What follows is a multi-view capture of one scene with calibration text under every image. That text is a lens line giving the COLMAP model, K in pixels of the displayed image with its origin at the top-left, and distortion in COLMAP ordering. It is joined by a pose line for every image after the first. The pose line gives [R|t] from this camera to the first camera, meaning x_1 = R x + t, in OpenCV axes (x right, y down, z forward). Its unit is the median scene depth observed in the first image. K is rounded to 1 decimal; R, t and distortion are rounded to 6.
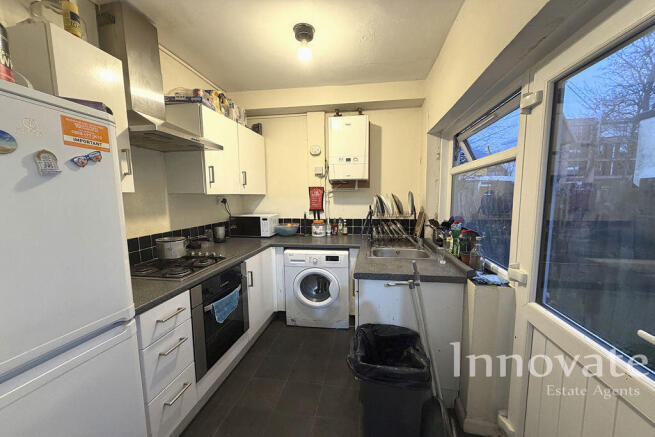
lens RADIAL K [[264.9, 0, 328.7], [0, 264.9, 206.2], [0, 0, 1]] dist [-0.000169, 0.000084]
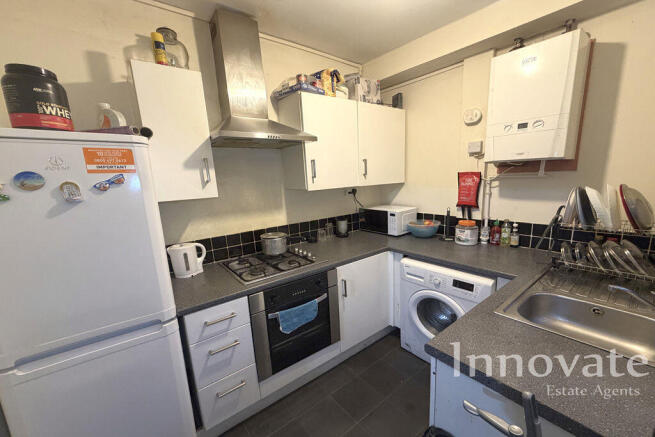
lens RADIAL K [[263.2, 0, 327.5], [0, 263.2, 218.5], [0, 0, 1]] dist [0.000390, -0.000080]
pose [[0.728217, 0.092079, -0.679133, 0.197822], [0.007609, 0.989786, 0.142358, -0.066532], [0.685305, -0.108835, 0.720078, 0.298428]]
